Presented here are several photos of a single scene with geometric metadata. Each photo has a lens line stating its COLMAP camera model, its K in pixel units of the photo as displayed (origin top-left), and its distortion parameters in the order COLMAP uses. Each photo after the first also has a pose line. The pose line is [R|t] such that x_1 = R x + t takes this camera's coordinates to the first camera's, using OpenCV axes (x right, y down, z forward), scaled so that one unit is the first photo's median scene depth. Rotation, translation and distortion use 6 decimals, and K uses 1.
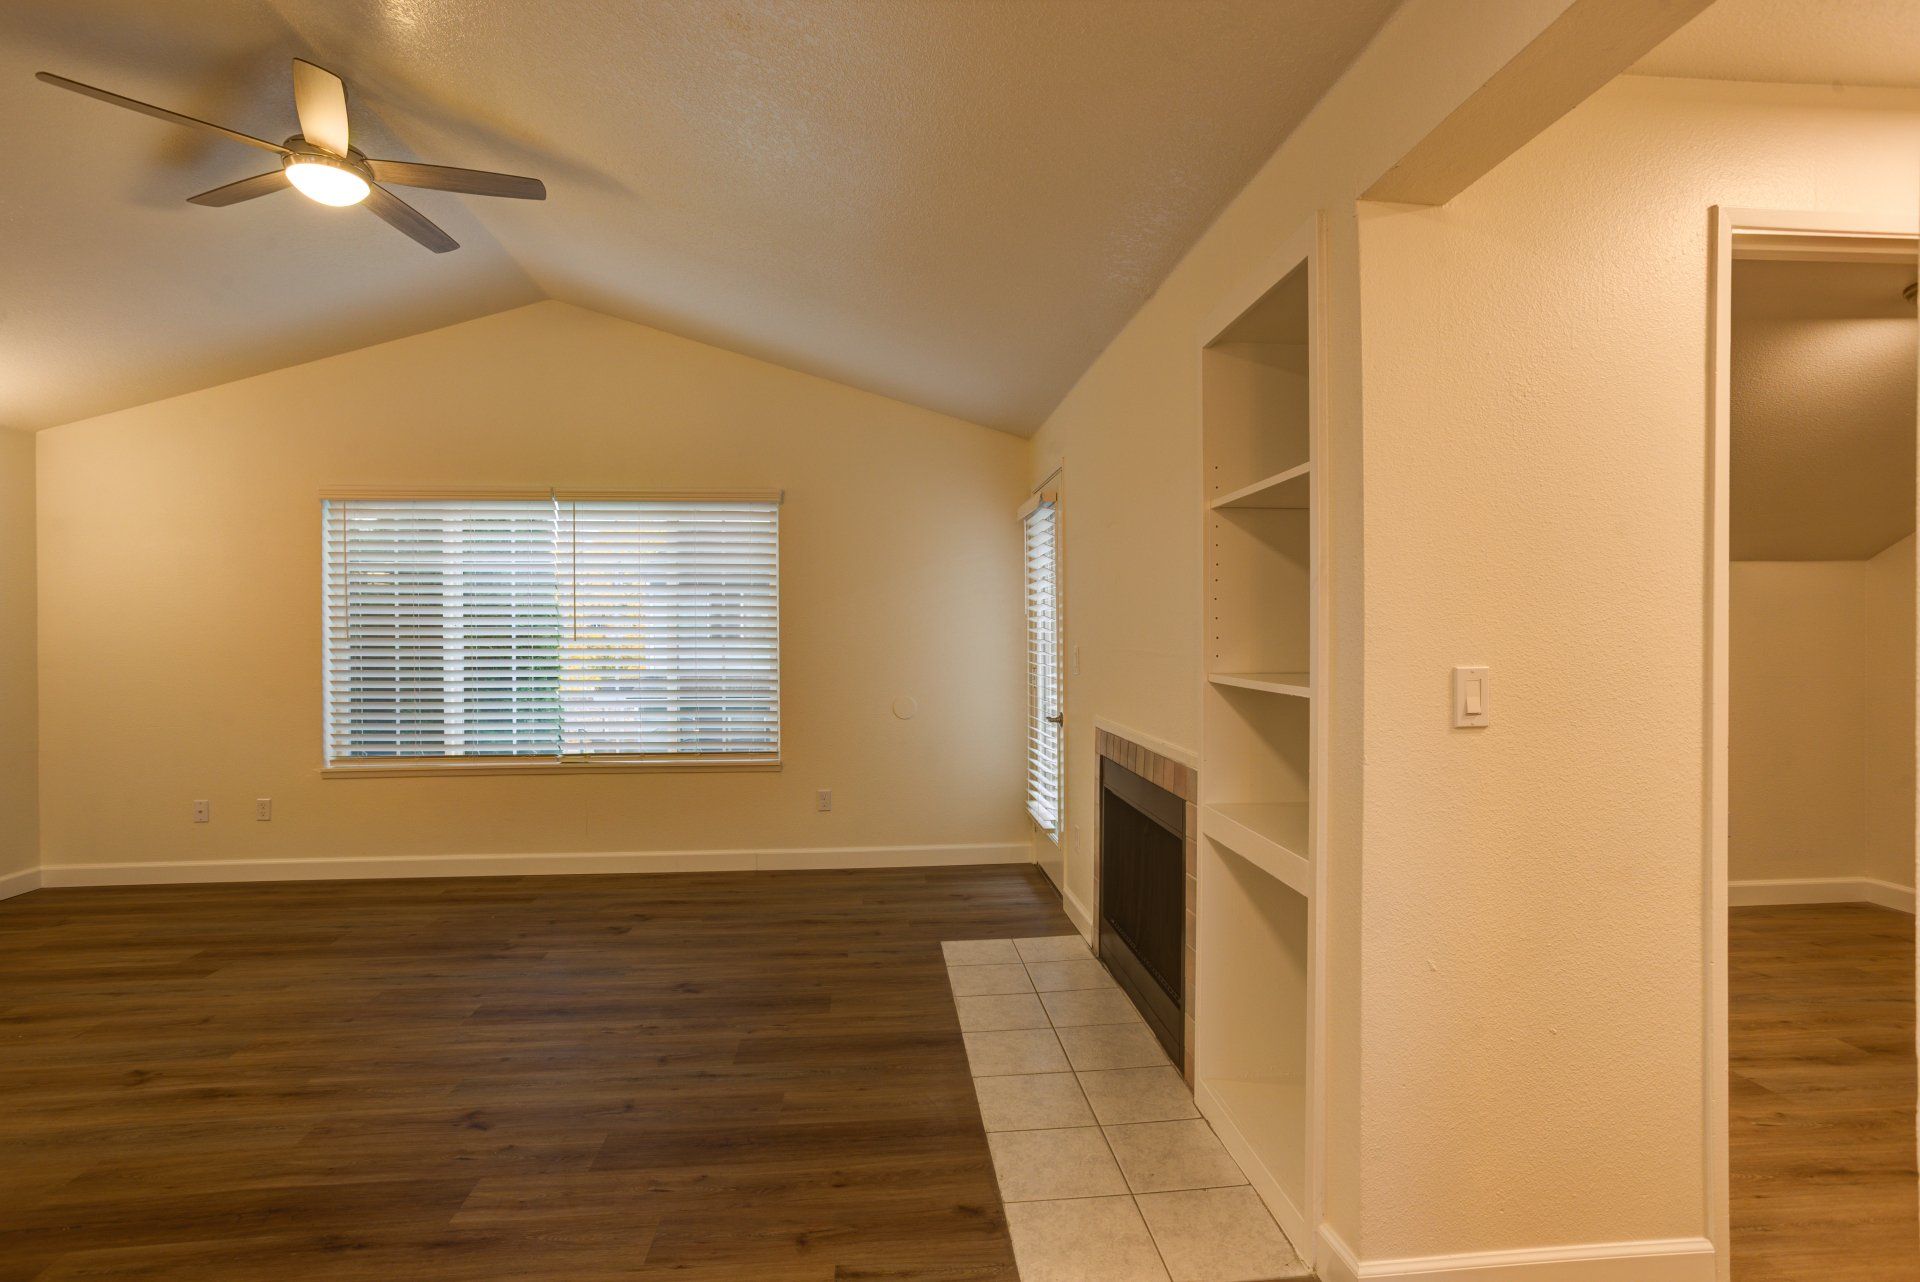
lens RADIAL K [[927.2, 0, 954.1], [0, 927.2, 639.9], [0, 0, 1]] dist [-0.056322, 0.036364]
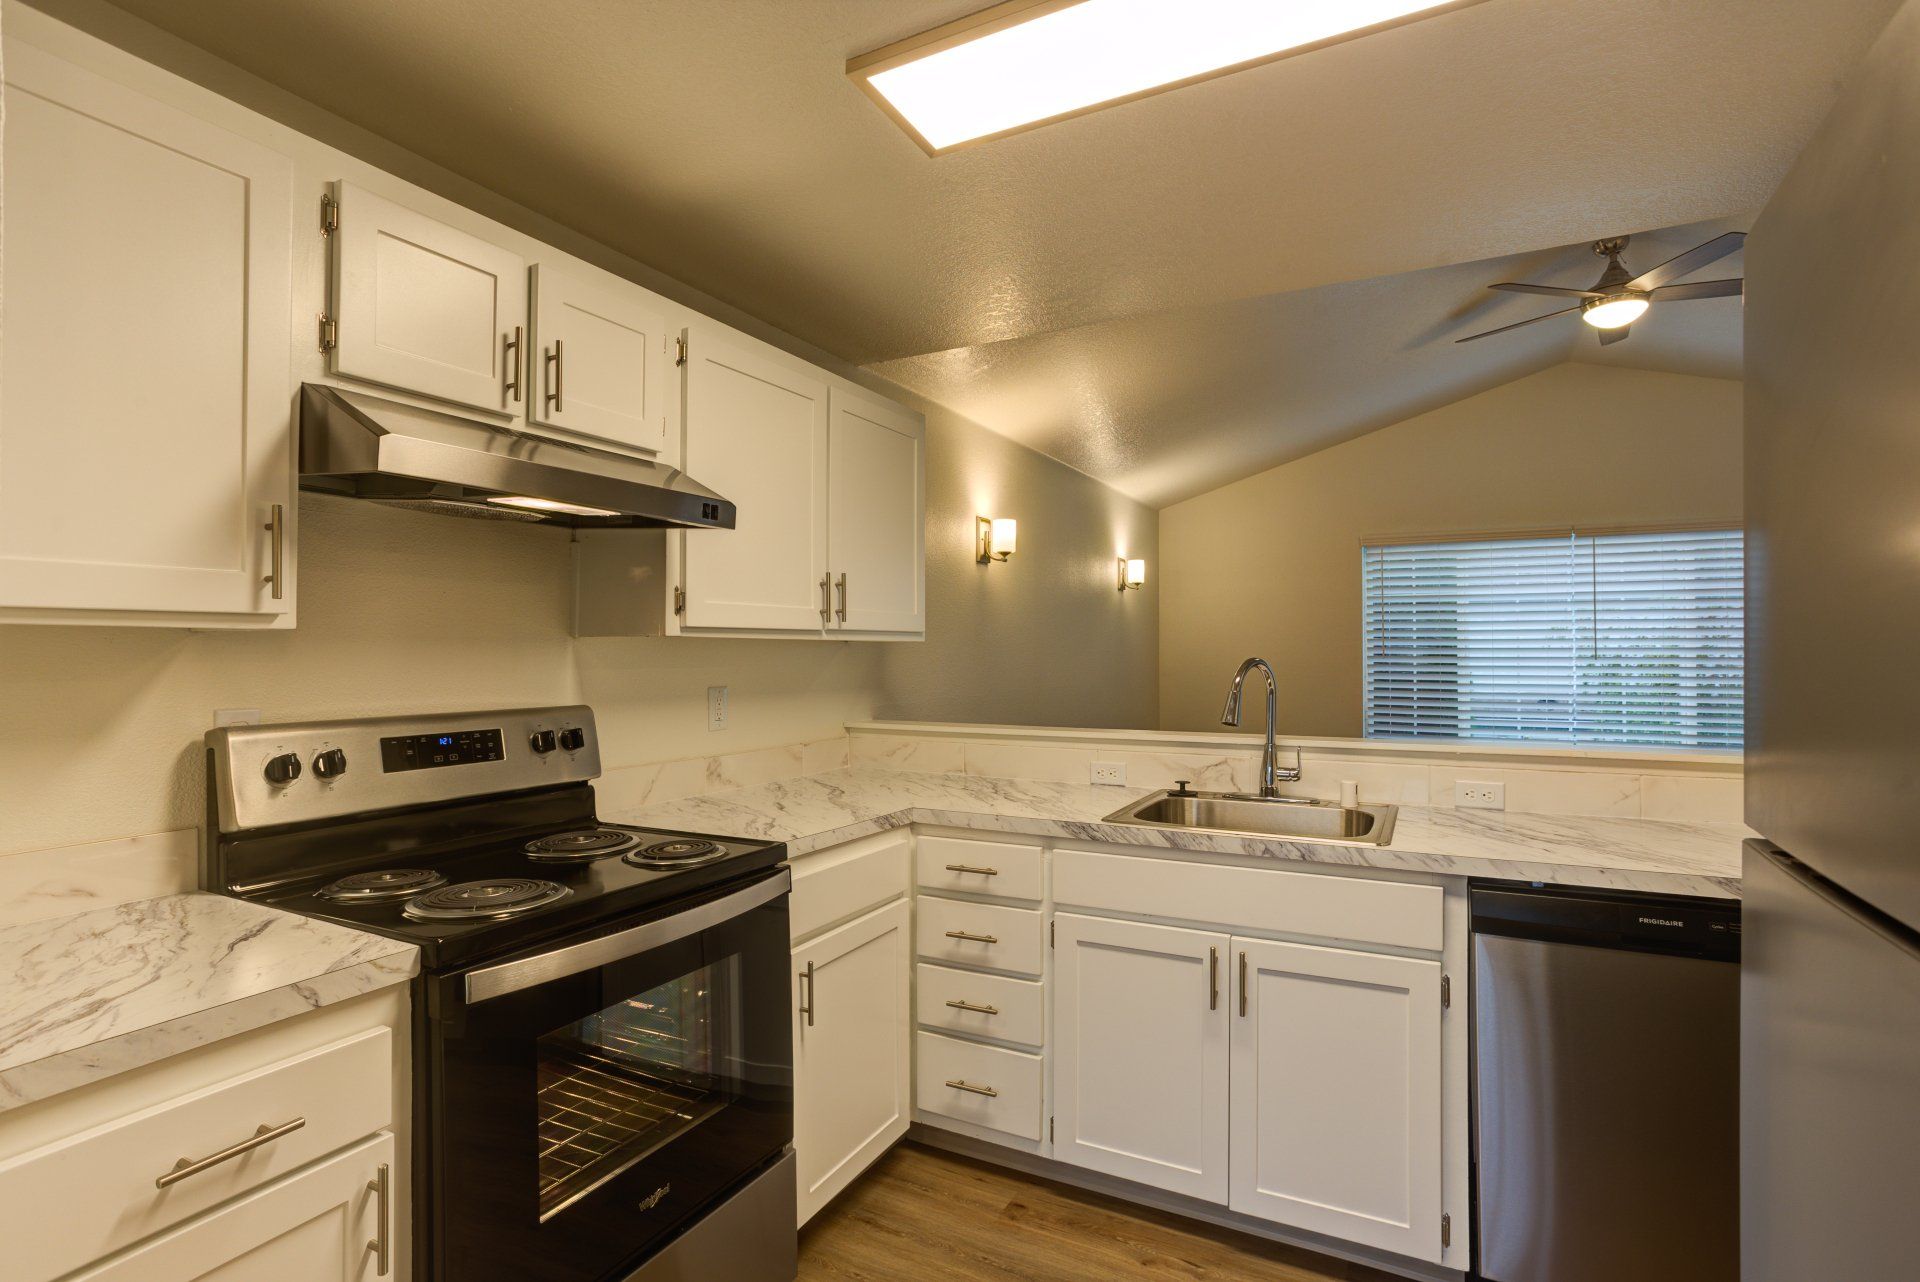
lens RADIAL K [[927.2, 0, 954.1], [0, 927.2, 639.9], [0, 0, 1]] dist [-0.056322, 0.036364]
pose [[0.839334, -0.002371, -0.543611, -0.638067], [-0.007325, 0.999850, -0.015671, 0.000522], [0.543567, 0.017135, 0.839191, -0.505626]]
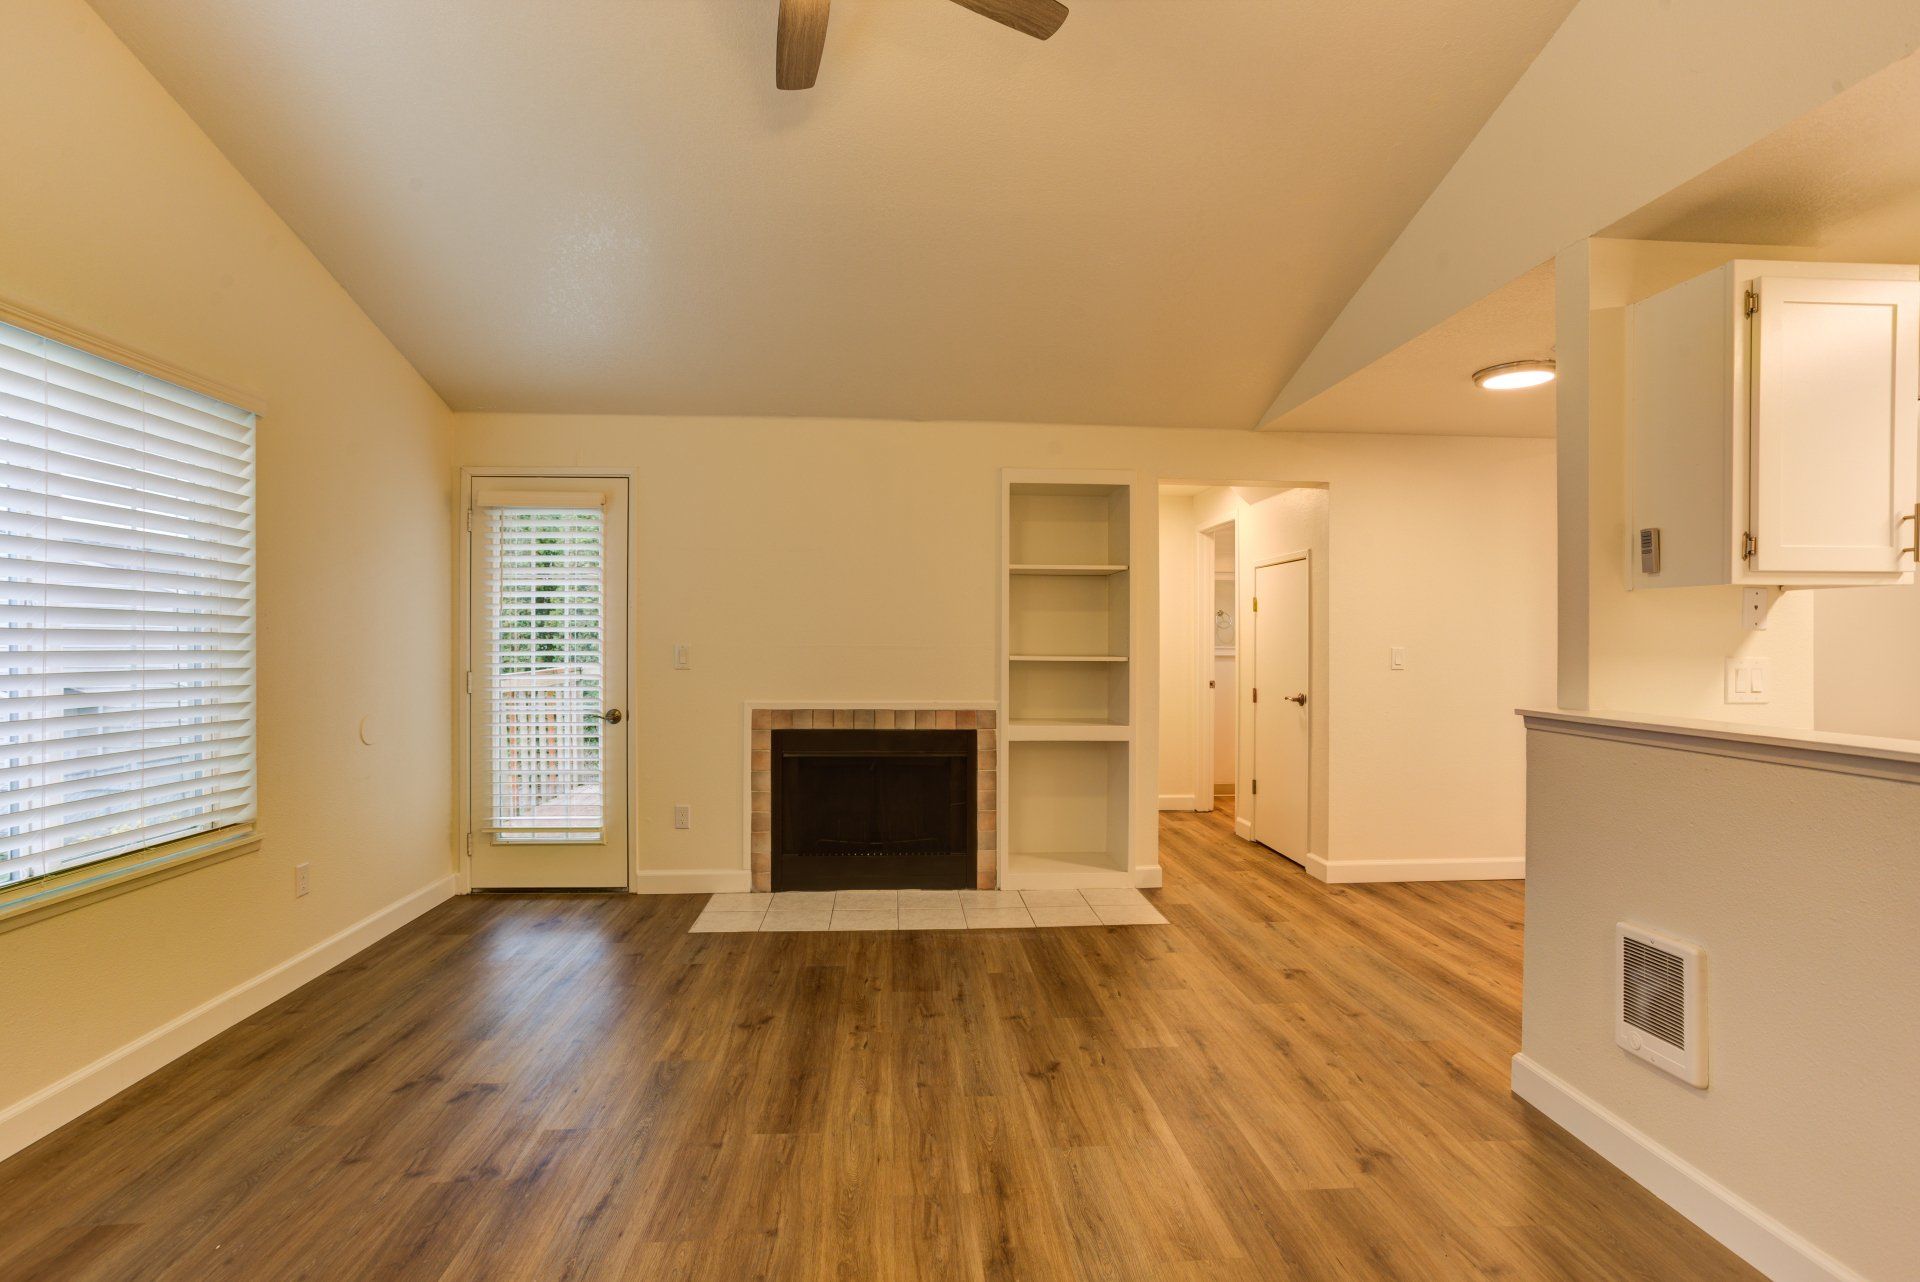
lens RADIAL K [[927.2, 0, 954.1], [0, 927.2, 639.9], [0, 0, 1]] dist [-0.056322, 0.036364]
pose [[0.019332, 0.007645, 0.999784, -1.102167], [0.004214, 0.999961, -0.007728, 0.011778], [-0.999804, 0.004362, 0.019299, 0.730564]]
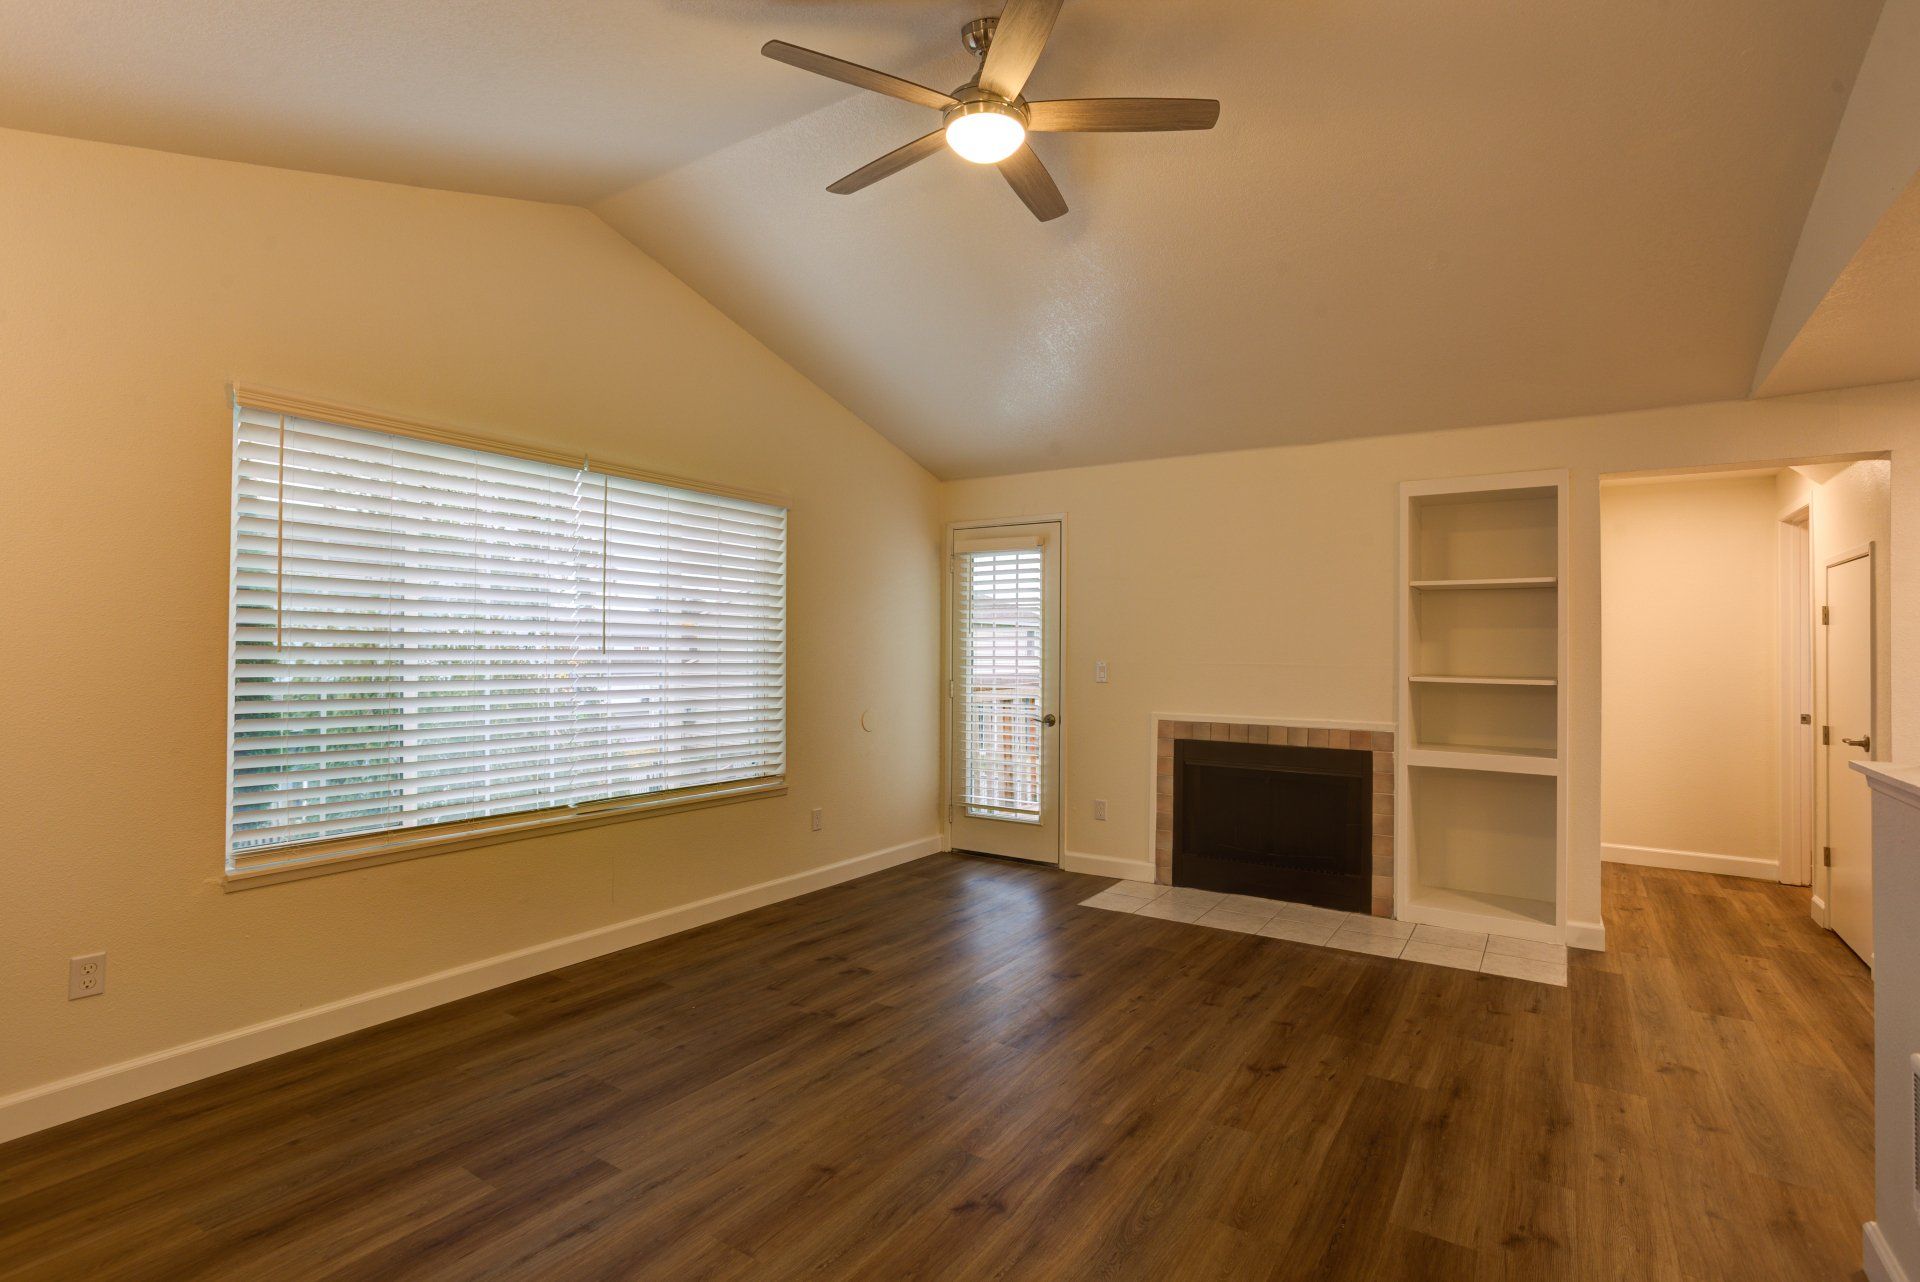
lens RADIAL K [[927.2, 0, 954.1], [0, 927.2, 639.9], [0, 0, 1]] dist [-0.056322, 0.036364]
pose [[0.627101, 0.019971, 0.778682, -1.143401], [-0.006272, 0.999768, -0.020590, 0.004413], [-0.778913, 0.008028, 0.627081, 0.385443]]
